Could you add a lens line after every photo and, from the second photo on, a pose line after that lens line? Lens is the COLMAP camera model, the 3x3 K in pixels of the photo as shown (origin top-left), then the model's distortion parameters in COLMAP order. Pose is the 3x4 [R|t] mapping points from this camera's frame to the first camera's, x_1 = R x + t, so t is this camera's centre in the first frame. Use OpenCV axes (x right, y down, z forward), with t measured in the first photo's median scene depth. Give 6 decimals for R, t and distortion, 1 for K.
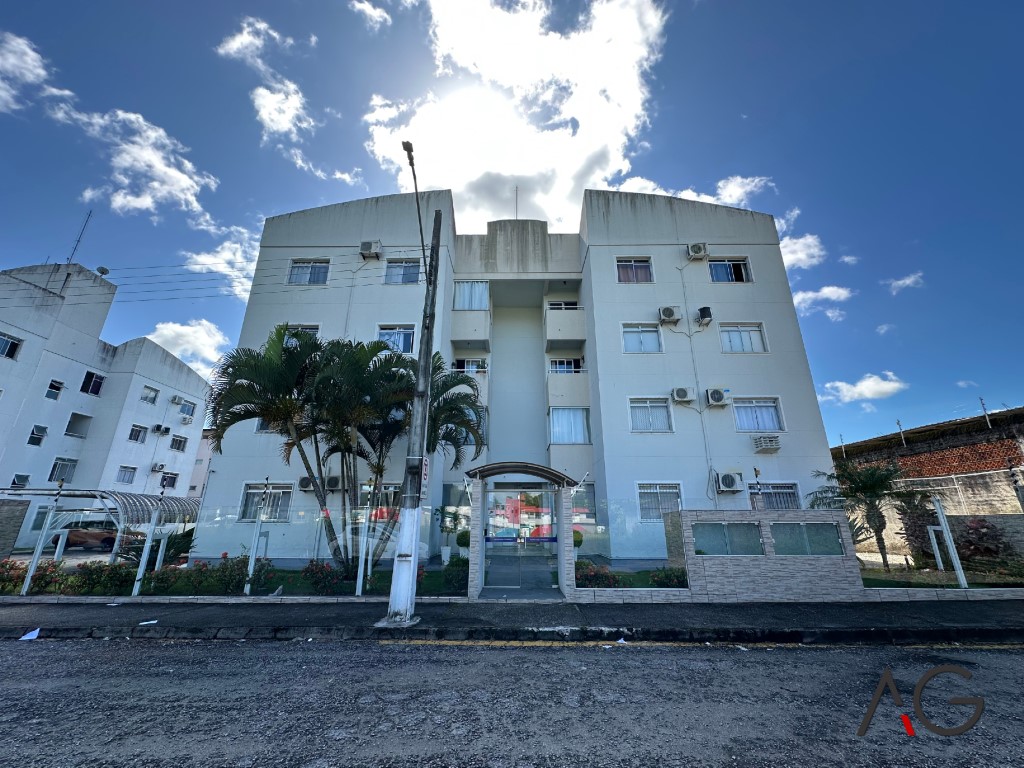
lens RADIAL K [[408.2, 0, 512.0], [0, 408.2, 384.0], [0, 0, 1]] dist [-0.000939, 0.000349]
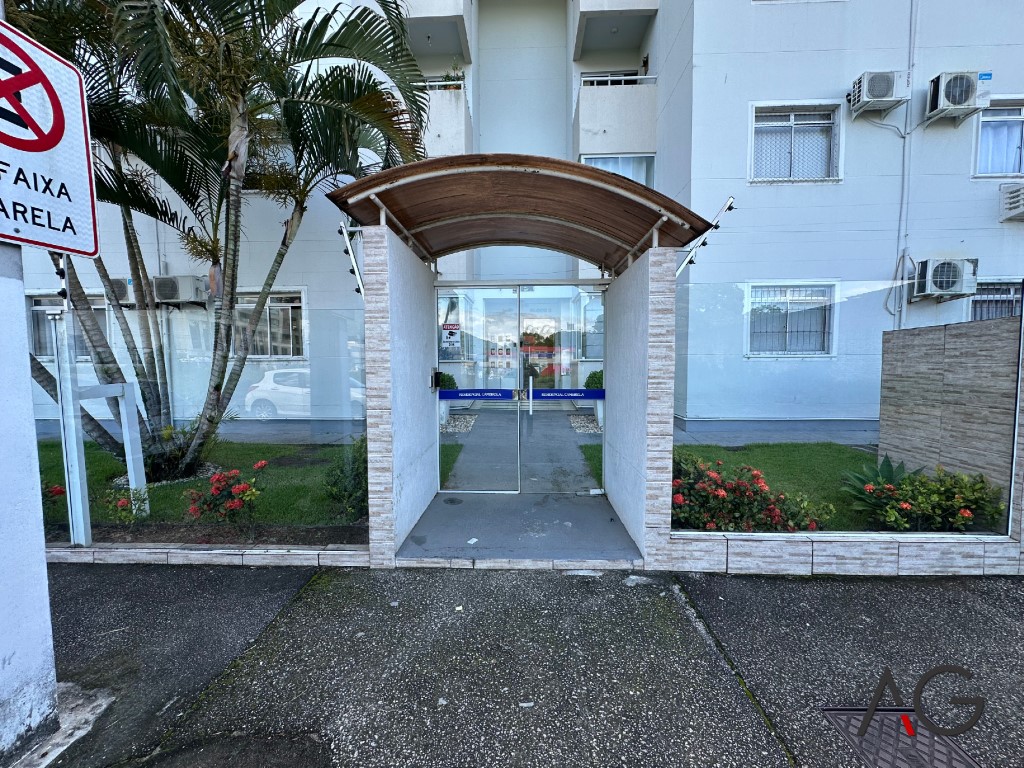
lens RADIAL K [[408.2, 0, 512.0], [0, 408.2, 384.0], [0, 0, 1]] dist [-0.000939, 0.000349]
pose [[0.999577, -0.003708, -0.028851, 0.021409], [0.014191, 0.927956, 0.372420, 0.177851], [0.025392, -0.372671, 0.927616, 0.509244]]
